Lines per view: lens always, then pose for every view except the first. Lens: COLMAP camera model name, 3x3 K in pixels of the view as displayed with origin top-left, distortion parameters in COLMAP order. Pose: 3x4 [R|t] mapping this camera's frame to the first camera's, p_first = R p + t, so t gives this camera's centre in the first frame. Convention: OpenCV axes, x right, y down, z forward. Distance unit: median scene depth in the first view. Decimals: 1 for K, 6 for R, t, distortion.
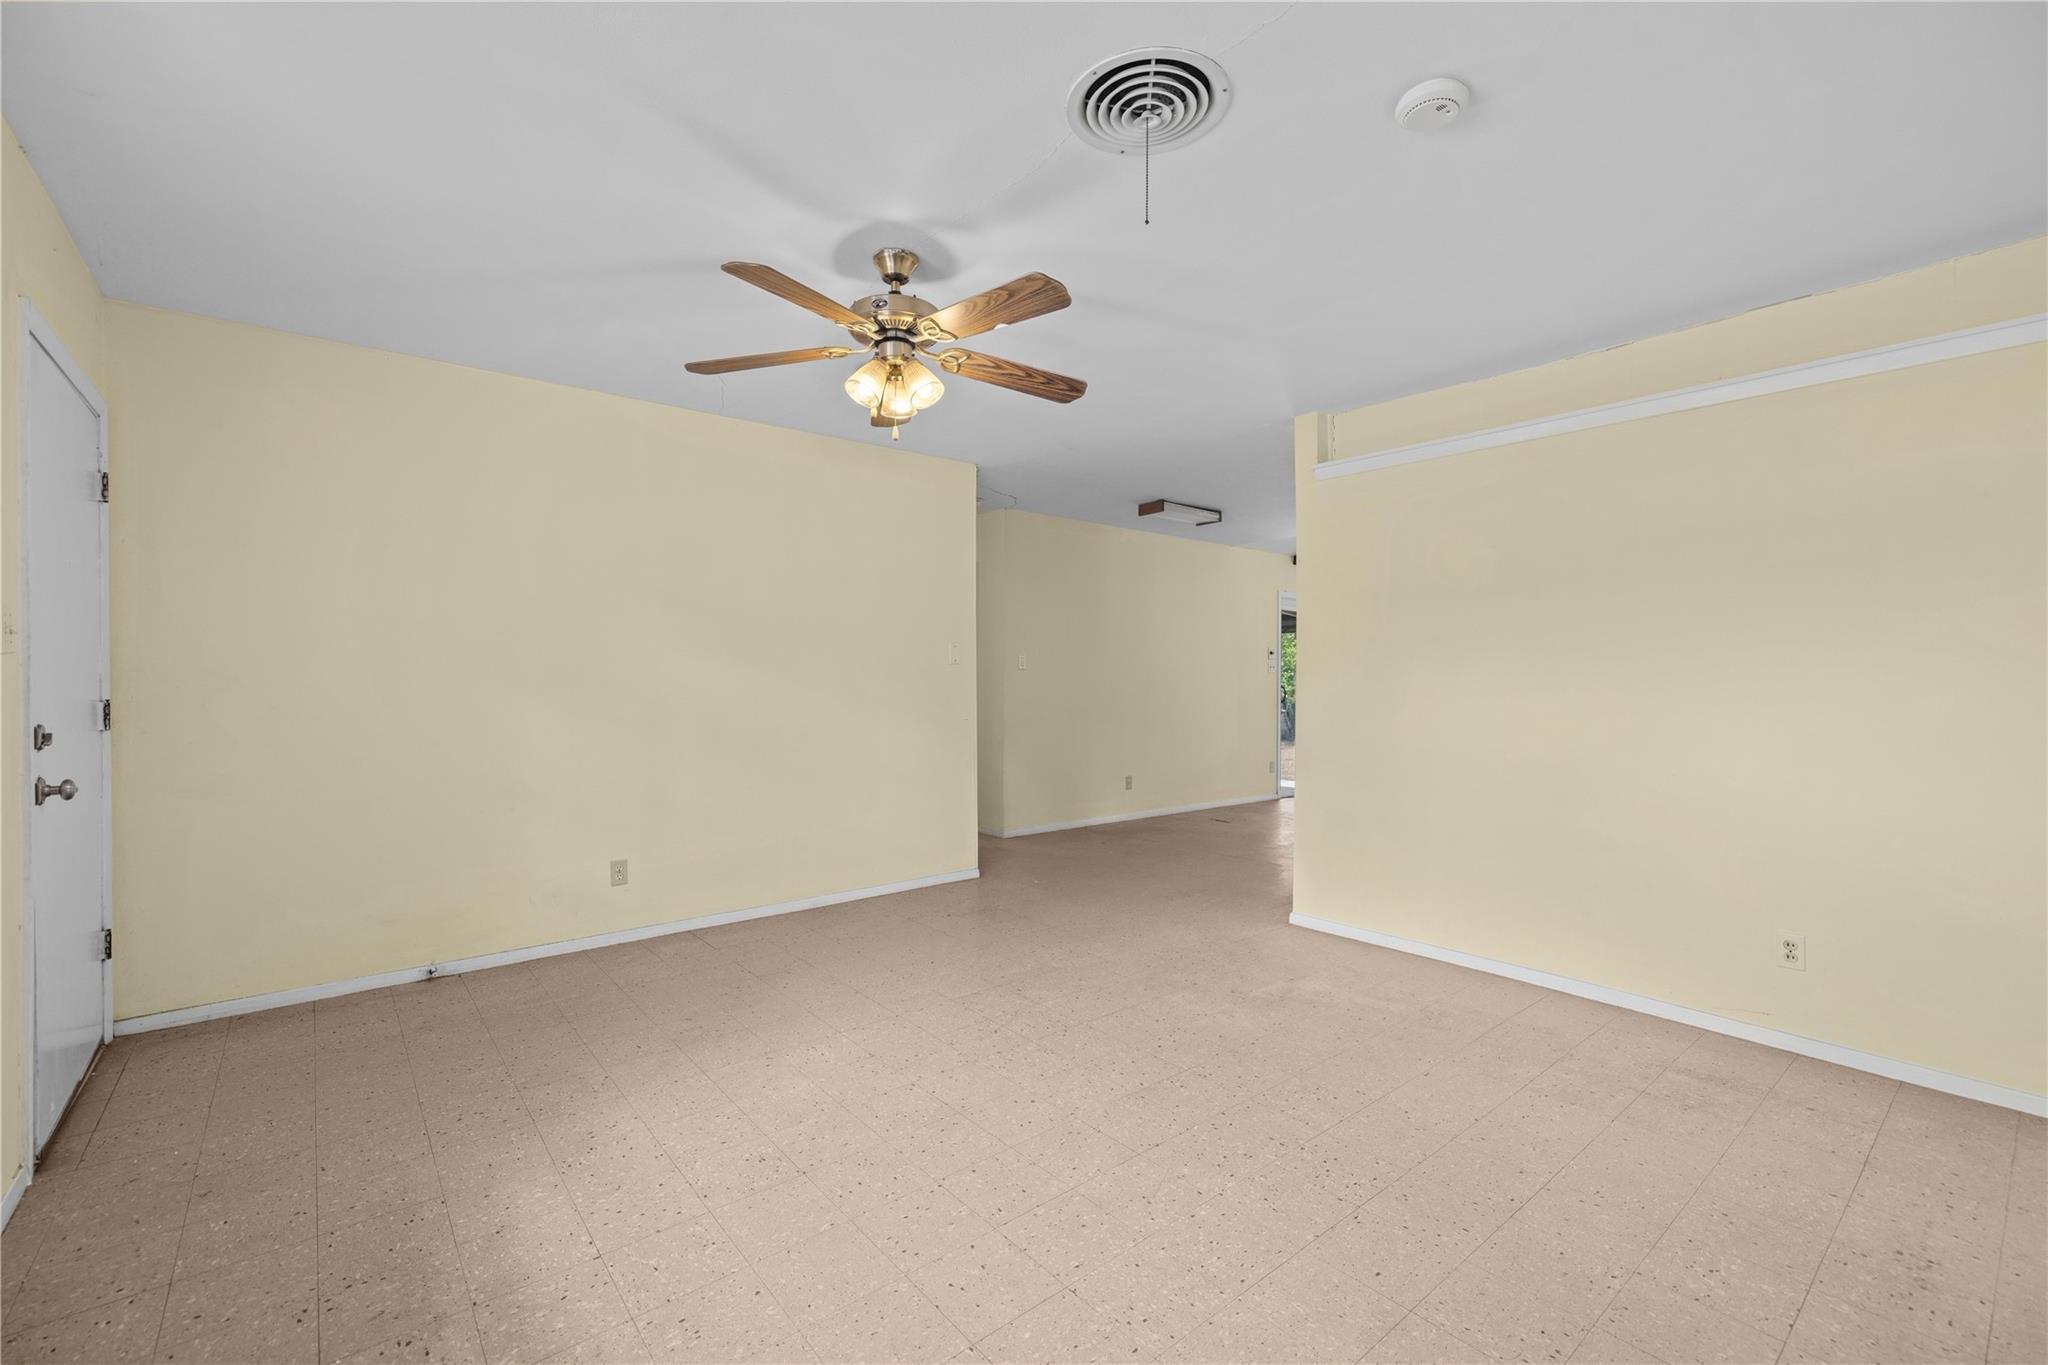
lens RADIAL K [[864.4, 0, 1027.4], [0, 864.4, 668.0], [0, 0, 1]] dist [0.001596, -0.000452]
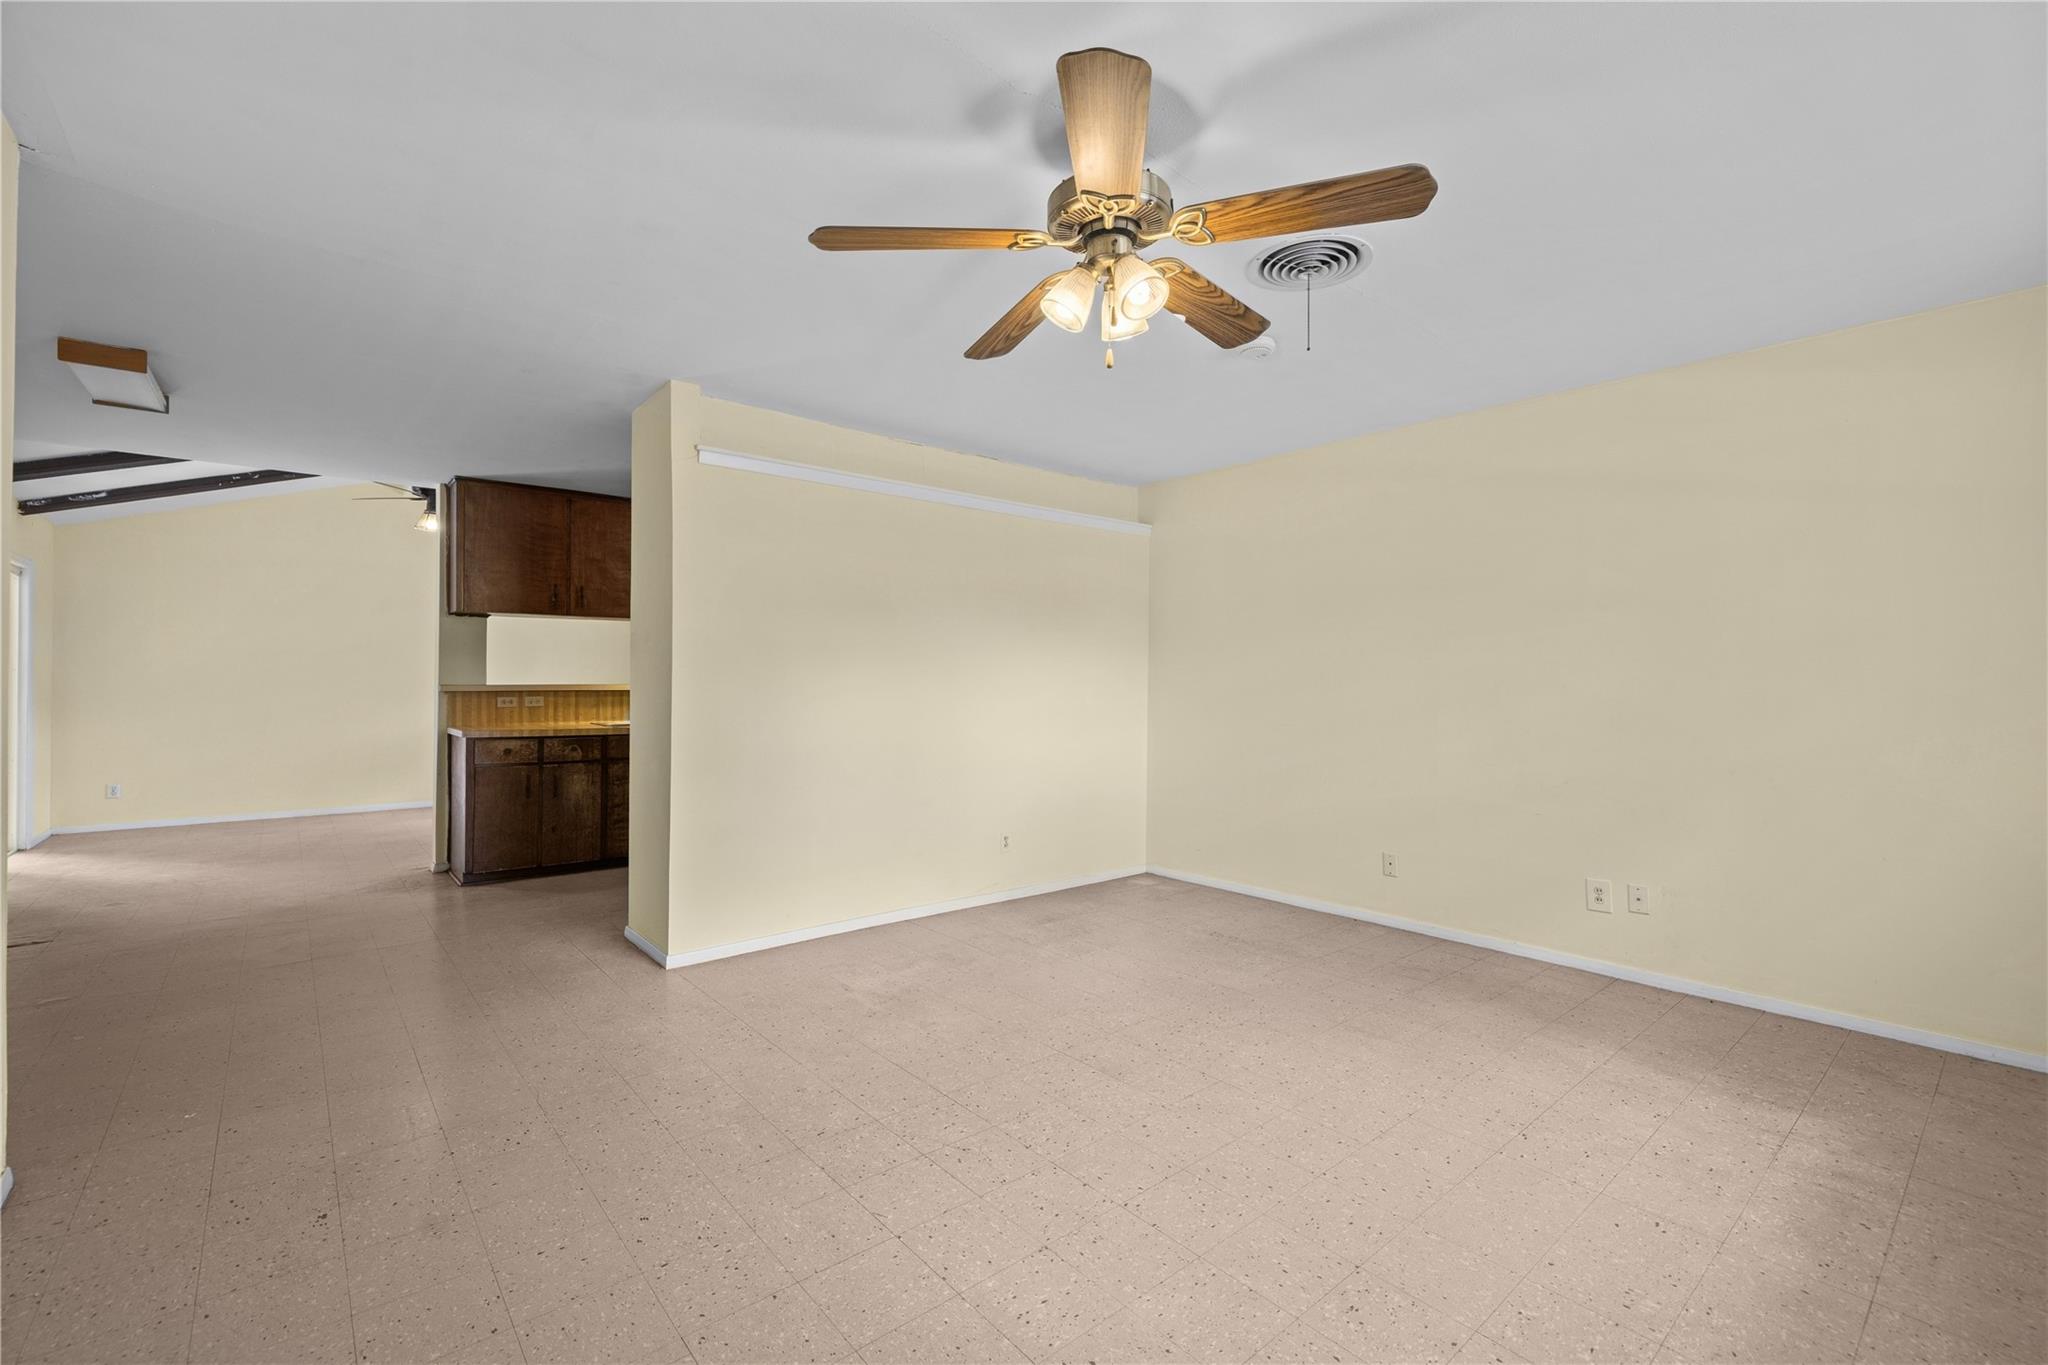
lens RADIAL K [[864.4, 0, 1002.7], [0, 864.4, 676.3], [0, 0, 1]] dist [0.001596, -0.000452]
pose [[-0.005050, 0.007083, 0.999962, -0.742882], [-0.014774, 0.999865, -0.007157, 0.009354], [-0.999878, -0.014809, -0.004944, 0.909137]]
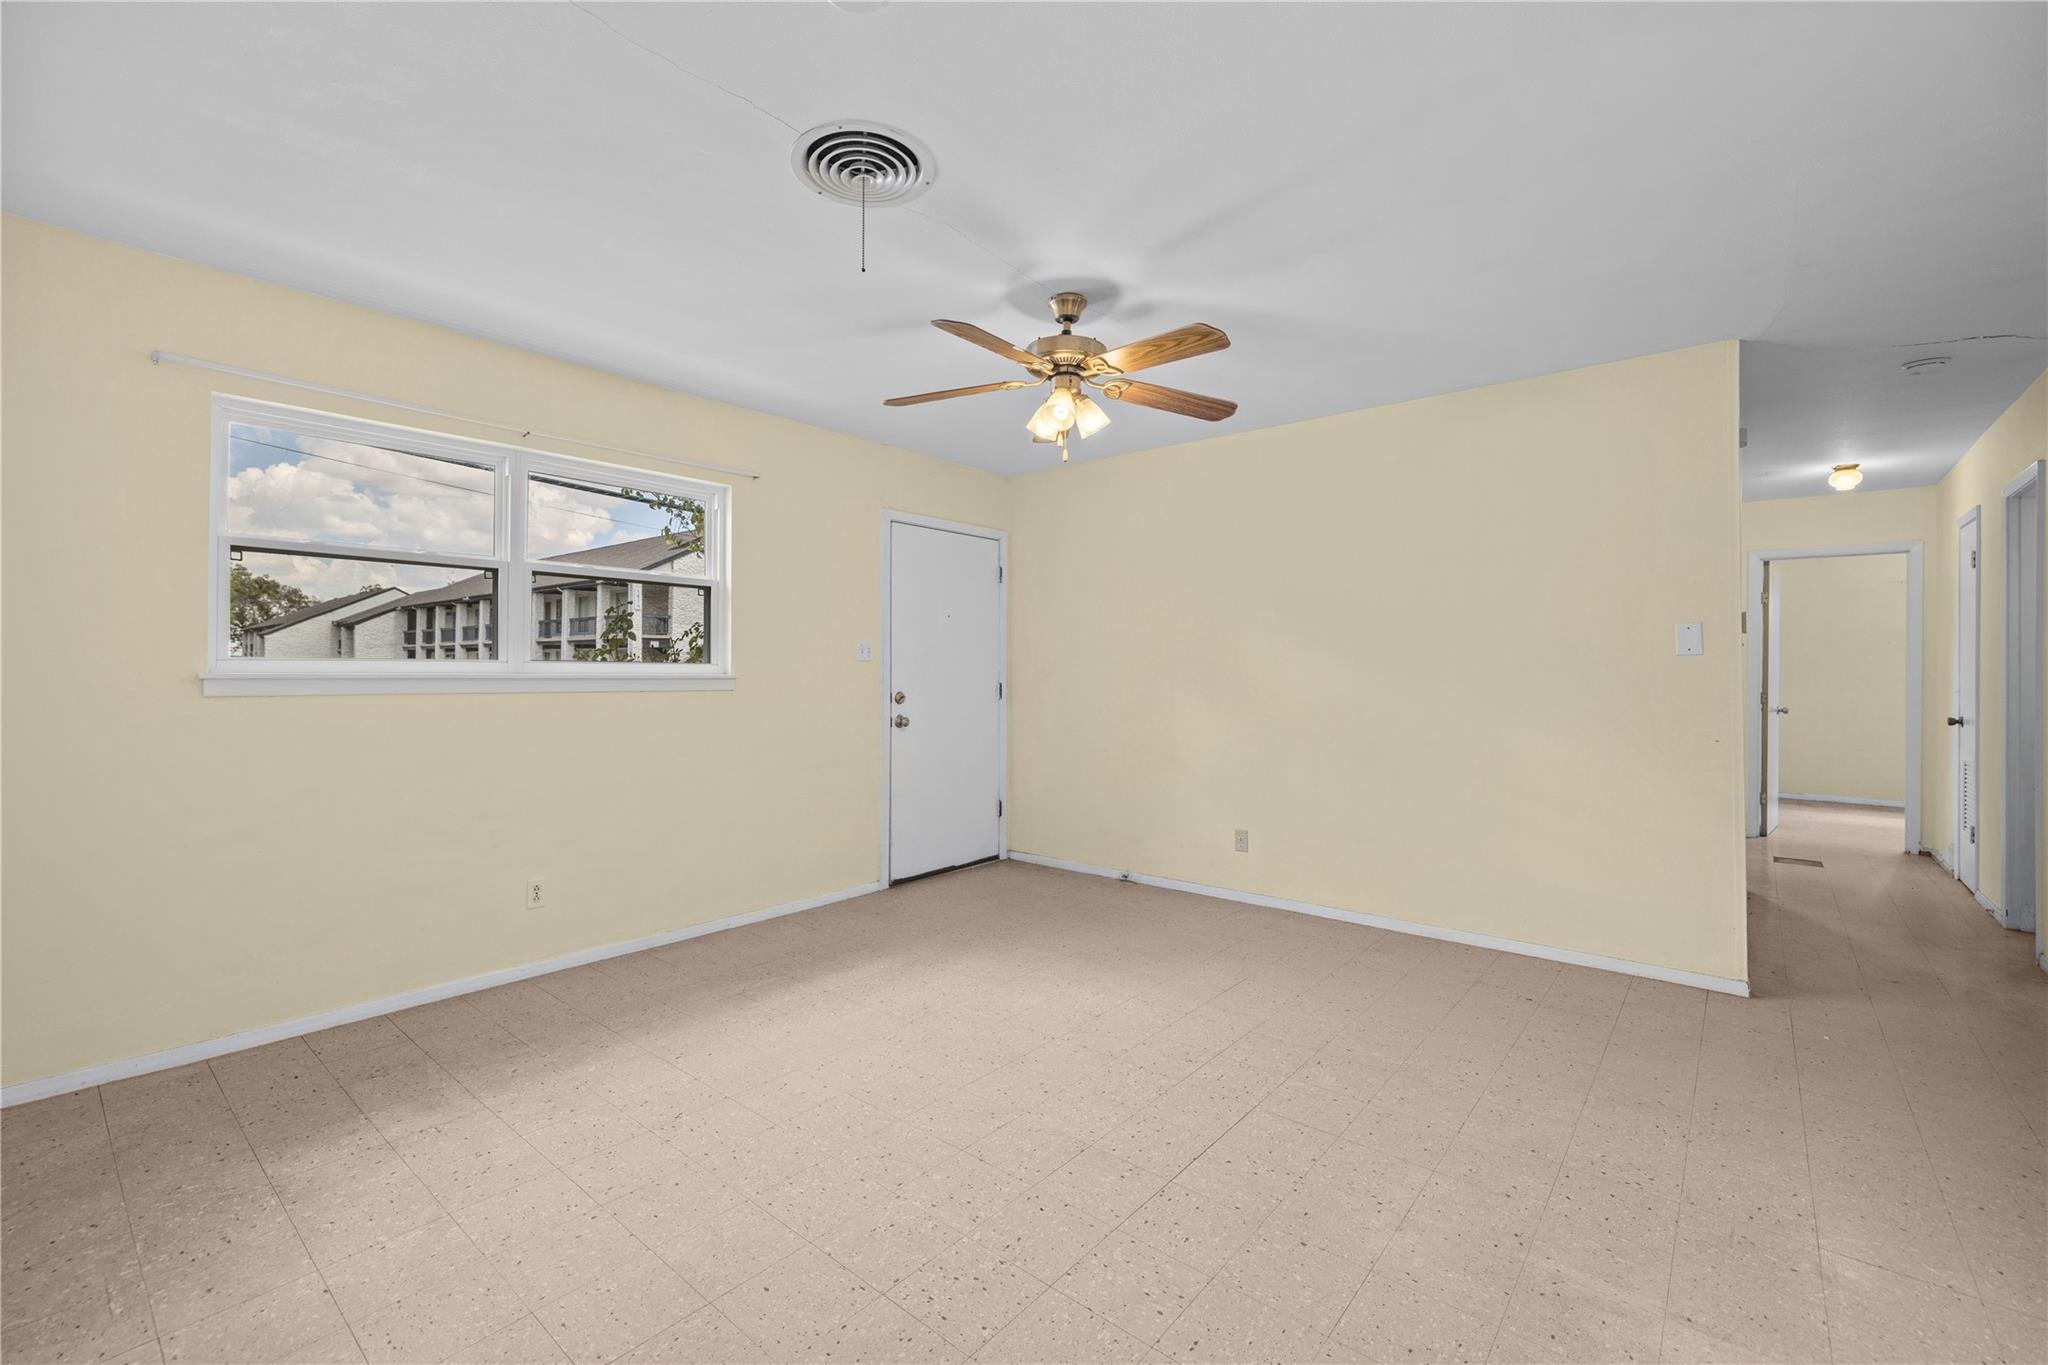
lens RADIAL K [[864.4, 0, 990.0], [0, 864.4, 647.4], [0, 0, 1]] dist [0.001596, -0.000452]
pose [[0.156248, -0.027587, -0.987333, 0.784302], [0.008296, 0.999611, -0.026617, 0.006817], [0.987683, -0.004032, 0.156416, 0.606663]]
